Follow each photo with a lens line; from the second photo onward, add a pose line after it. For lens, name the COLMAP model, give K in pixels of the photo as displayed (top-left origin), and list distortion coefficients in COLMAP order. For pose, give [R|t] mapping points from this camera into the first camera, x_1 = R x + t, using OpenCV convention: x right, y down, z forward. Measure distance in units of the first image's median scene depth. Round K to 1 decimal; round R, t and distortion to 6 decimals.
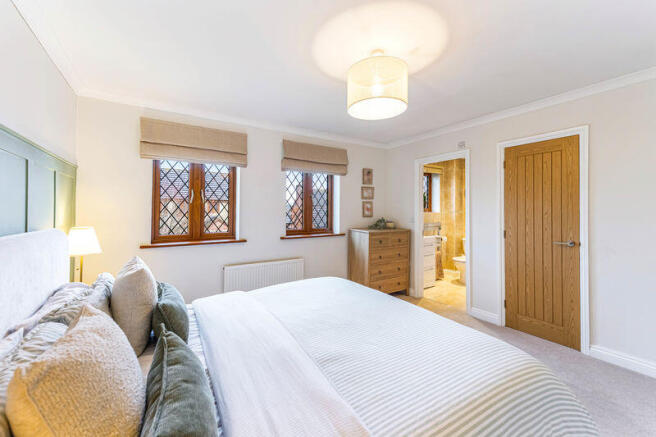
lens RADIAL K [[265.2, 0, 339.4], [0, 265.2, 204.9], [0, 0, 1]] dist [0.014169, 0.000033]
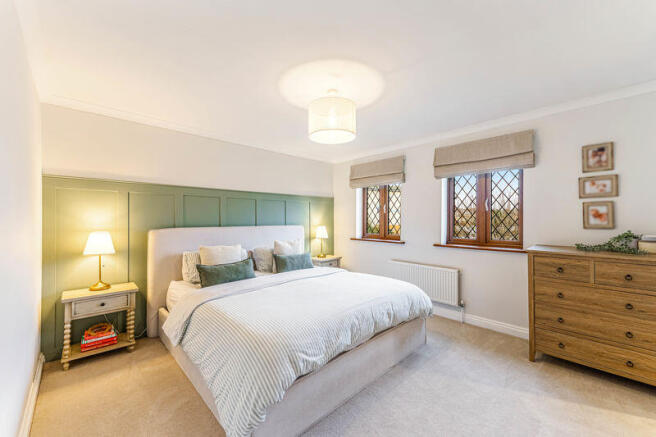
lens RADIAL K [[245.8, 0, 327.0], [0, 245.8, 218.8], [0, 0, 1]] dist [-0.000185, -0.000061]
pose [[0.184236, 0.000454, -0.982882, 0.524993], [0.023361, 0.999715, 0.004841, 0.007743], [0.982604, -0.023853, 0.184173, 0.334685]]
